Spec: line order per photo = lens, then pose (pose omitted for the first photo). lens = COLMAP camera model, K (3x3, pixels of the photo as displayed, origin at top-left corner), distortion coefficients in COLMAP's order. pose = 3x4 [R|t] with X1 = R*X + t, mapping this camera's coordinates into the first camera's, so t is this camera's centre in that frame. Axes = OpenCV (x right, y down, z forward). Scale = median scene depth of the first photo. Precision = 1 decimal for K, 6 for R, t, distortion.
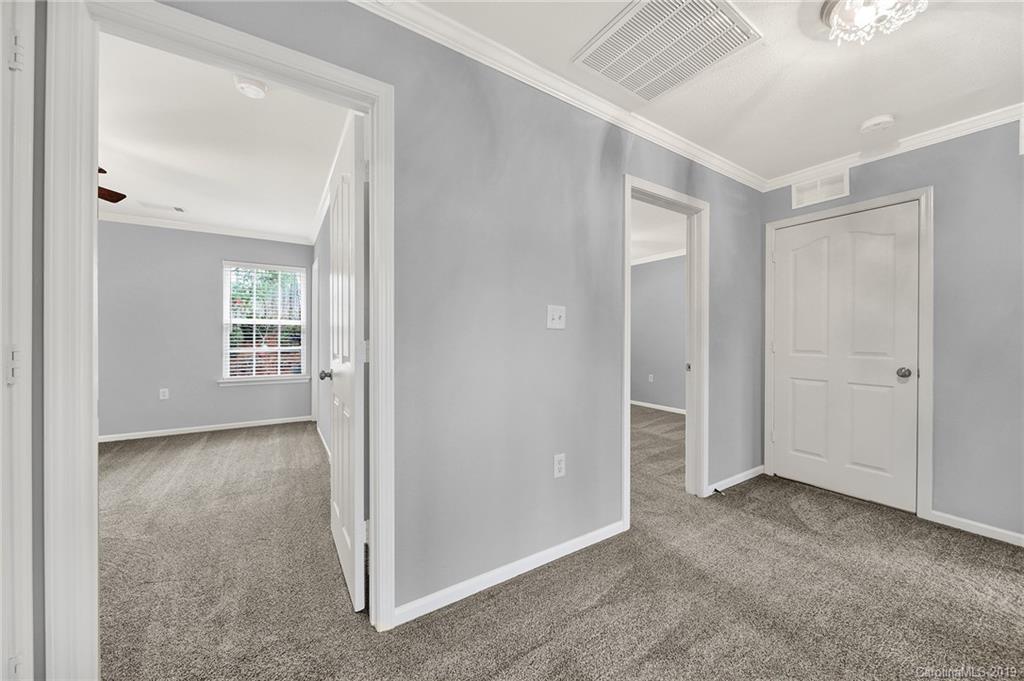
lens RADIAL K [[365.0, 0, 512.0], [0, 365.0, 336.7], [0, 0, 1]] dist [-0.000283, -0.000160]
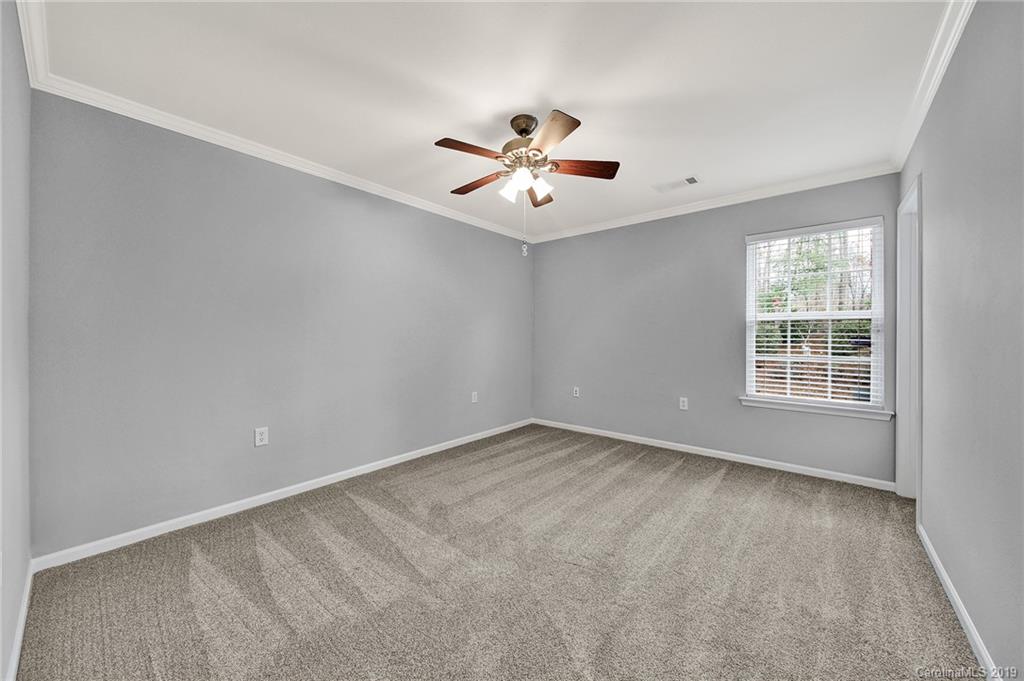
lens RADIAL K [[365.0, 0, 512.0], [0, 365.0, 336.7], [0, 0, 1]] dist [-0.000283, -0.000160]
pose [[0.291285, -0.000444, -0.956636, -0.214615], [-0.001857, 0.999998, -0.001029, -0.002446], [0.956634, 0.002076, 0.291284, 0.320903]]
